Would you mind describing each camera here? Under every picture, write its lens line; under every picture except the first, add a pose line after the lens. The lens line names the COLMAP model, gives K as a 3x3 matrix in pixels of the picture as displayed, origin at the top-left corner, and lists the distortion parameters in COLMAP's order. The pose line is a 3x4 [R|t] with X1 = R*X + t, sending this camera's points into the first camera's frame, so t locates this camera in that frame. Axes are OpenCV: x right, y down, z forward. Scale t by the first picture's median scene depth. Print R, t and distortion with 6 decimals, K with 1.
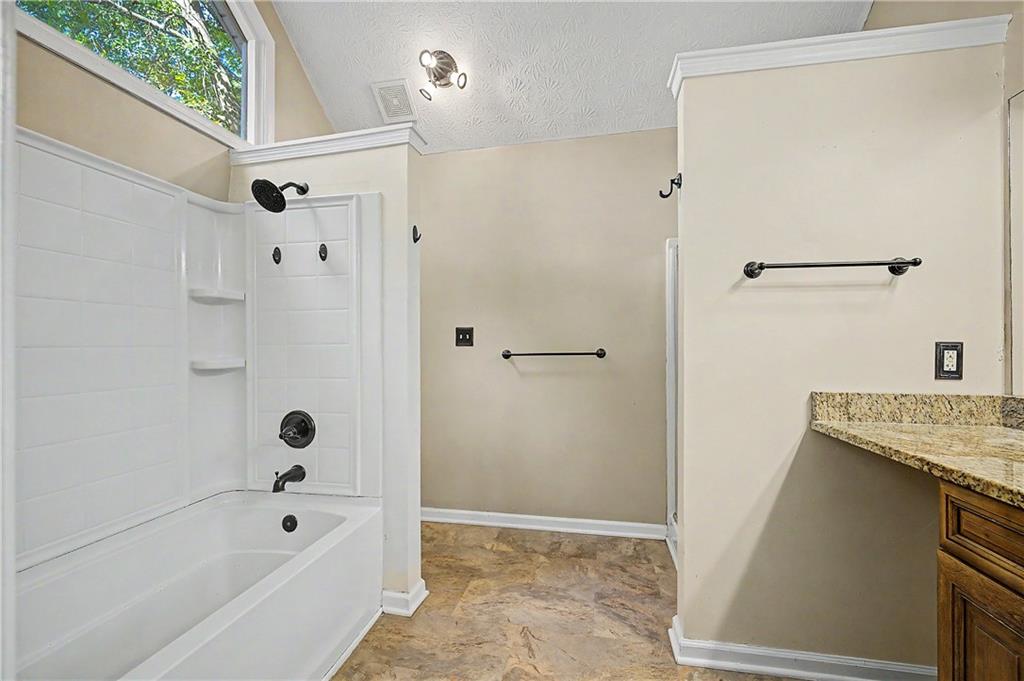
lens RADIAL K [[422.0, 0, 525.1], [0, 422.0, 356.1], [0, 0, 1]] dist [-0.000820, 0.000347]
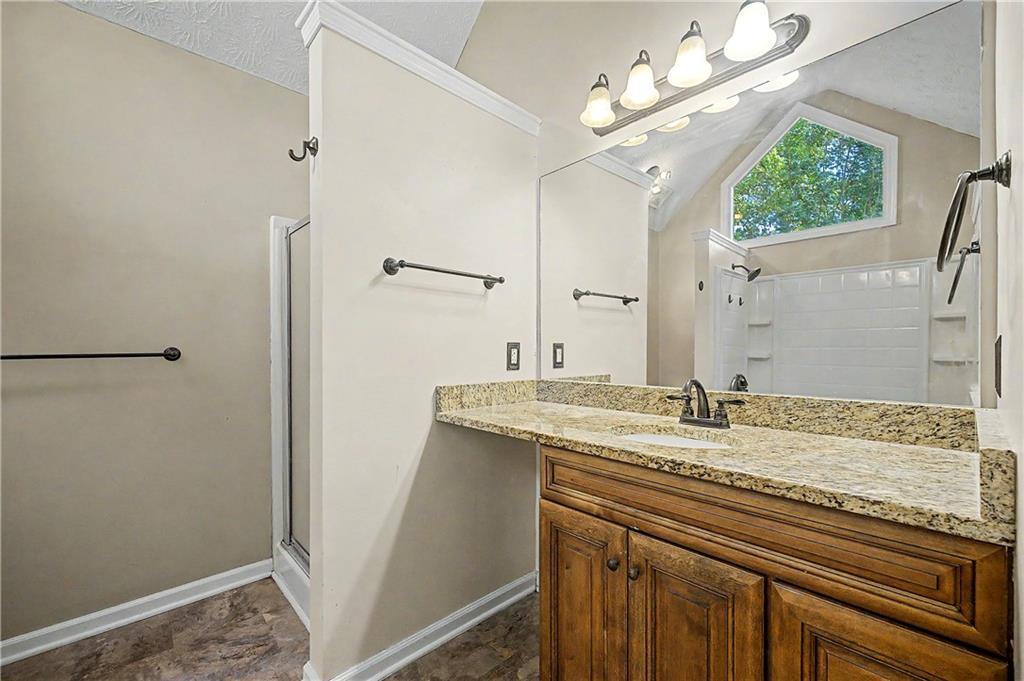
lens RADIAL K [[422.0, 0, 525.1], [0, 422.0, 356.1], [0, 0, 1]] dist [-0.000820, 0.000347]
pose [[0.591722, -0.014033, 0.806020, -0.069363], [0.015310, 0.999864, 0.006168, 0.002843], [-0.805997, 0.008691, 0.591856, 0.169929]]
